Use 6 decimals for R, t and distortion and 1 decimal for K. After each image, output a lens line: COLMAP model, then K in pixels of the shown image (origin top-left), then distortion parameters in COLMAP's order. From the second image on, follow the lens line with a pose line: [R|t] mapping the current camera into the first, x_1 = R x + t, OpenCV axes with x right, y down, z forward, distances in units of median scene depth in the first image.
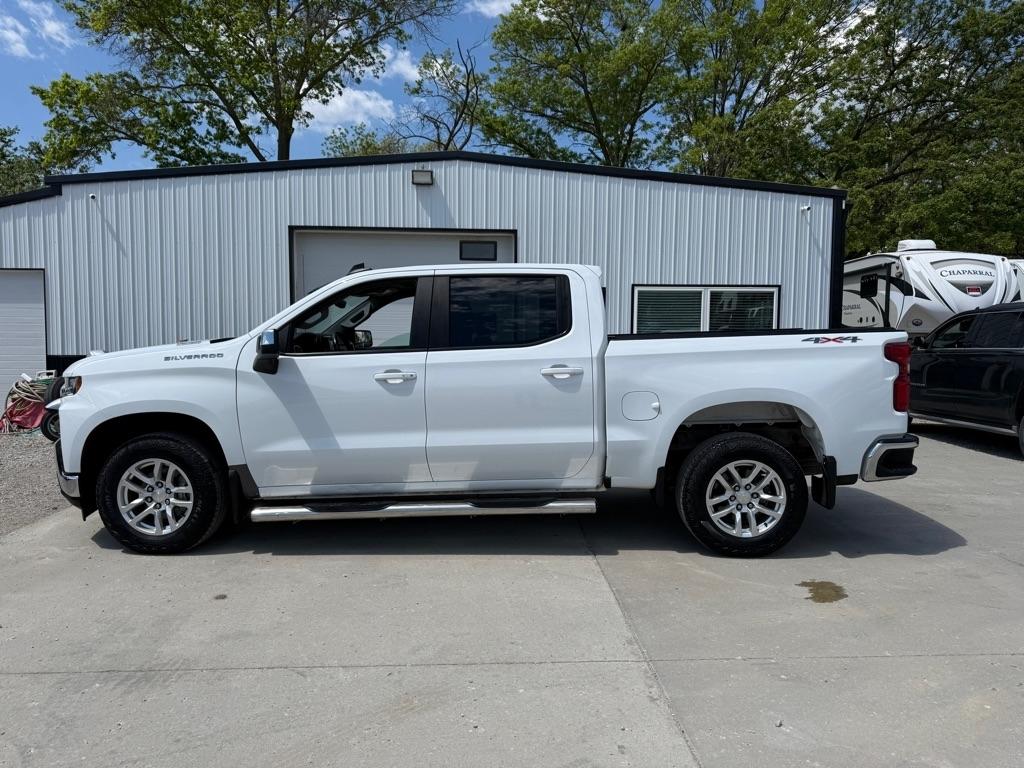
lens RADIAL K [[712.6, 0, 509.5], [0, 712.6, 385.6], [0, 0, 1]] dist [0.002545, -0.001739]
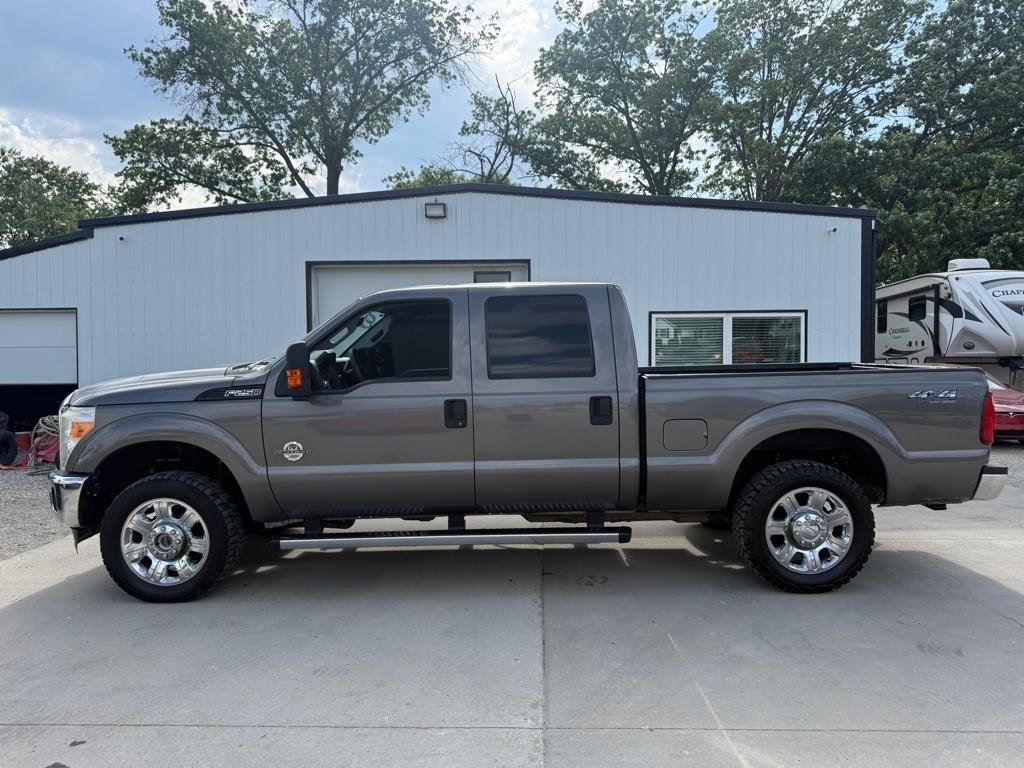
lens RADIAL K [[707.1, 0, 512.8], [0, 707.1, 387.2], [0, 0, 1]] dist [0.009669, -0.006460]
pose [[0.996647, -0.010440, -0.081148, 0.043133], [0.007477, 0.999297, -0.036738, -0.003627], [0.081475, 0.036008, 0.996025, 0.016095]]
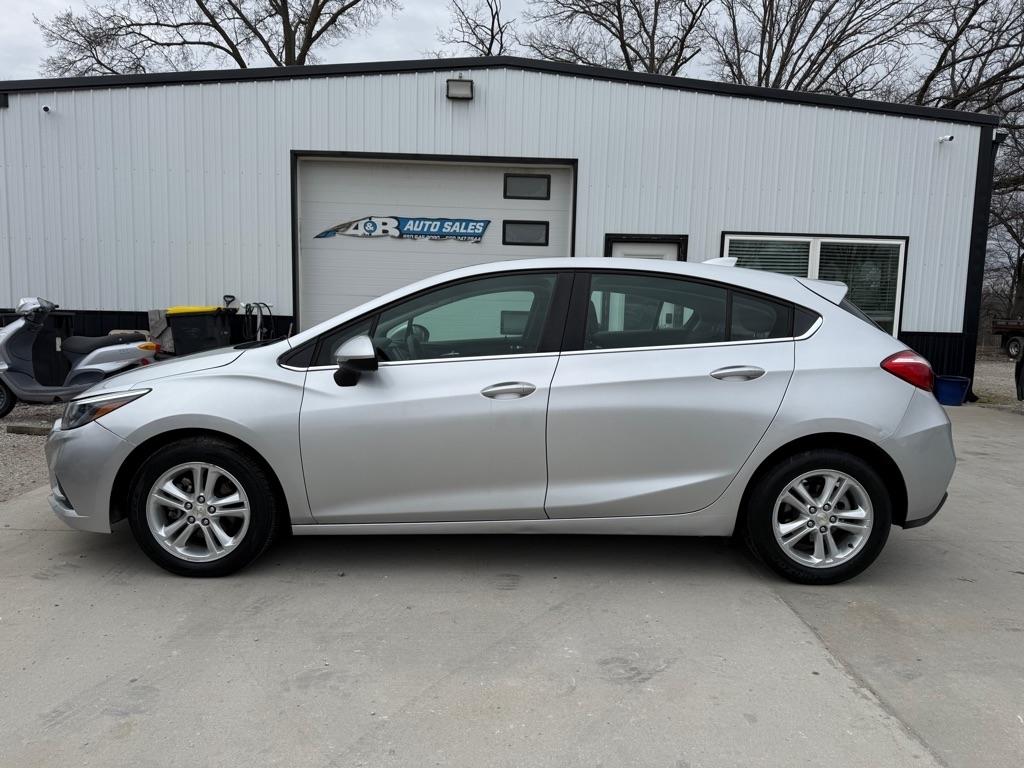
lens RADIAL K [[704.2, 0, 505.1], [0, 704.2, 388.3], [0, 0, 1]] dist [0.026733, -0.027495]
pose [[0.999605, 0.019886, -0.019837, -0.033316], [-0.019111, 0.999075, 0.038515, 0.003954], [0.020585, -0.038121, 0.999061, 0.137980]]
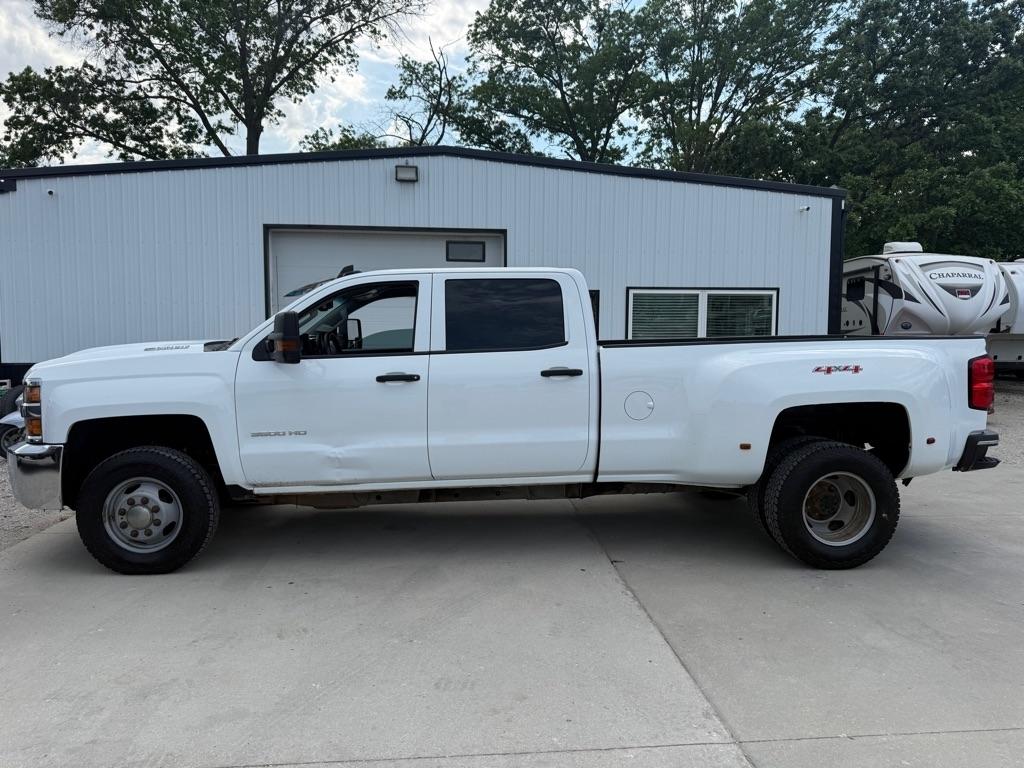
lens RADIAL K [[708.3, 0, 508.1], [0, 708.3, 387.4], [0, 0, 1]] dist [0.006502, -0.002701]
pose [[0.999295, -0.004770, 0.037227, -0.016099], [0.004800, 0.999988, -0.000709, -0.004847], [-0.037223, 0.000887, 0.999307, 0.036518]]
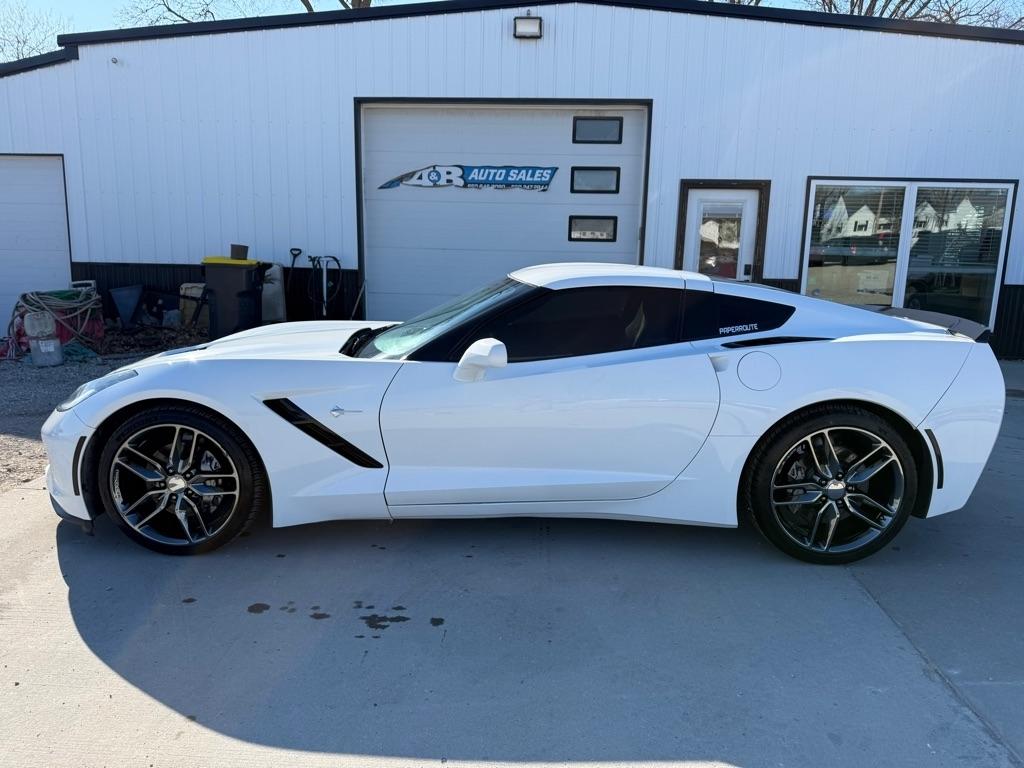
lens RADIAL K [[703.3, 0, 508.0], [0, 703.3, 389.3], [0, 0, 1]] dist [0.019083, -0.029130]
pose [[0.993621, 0.034428, -0.107384, -0.033271], [-0.021871, 0.993009, 0.115998, -0.001301], [0.110626, -0.112910, 0.987428, 0.150403]]
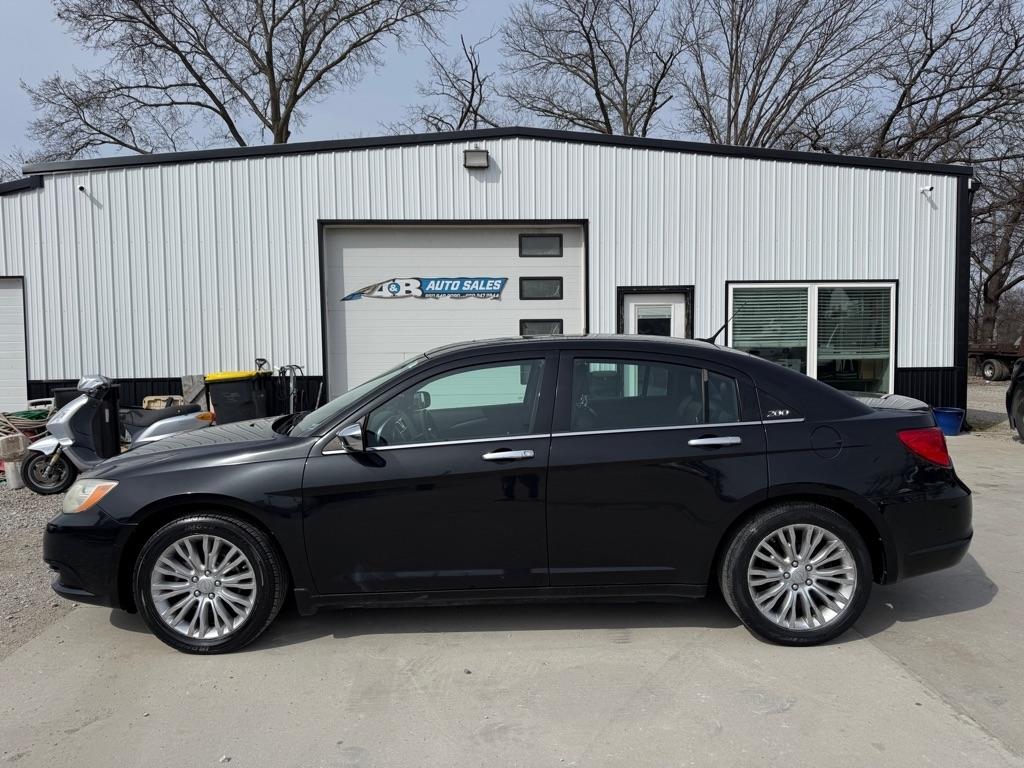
lens RADIAL K [[704.2, 0, 505.1], [0, 704.2, 388.3], [0, 0, 1]] dist [0.026733, -0.027495]
pose [[0.999718, -0.020805, 0.011431, -0.068956], [0.020926, 0.999725, -0.010587, -0.008631], [-0.011208, 0.010823, 0.999879, 0.113856]]
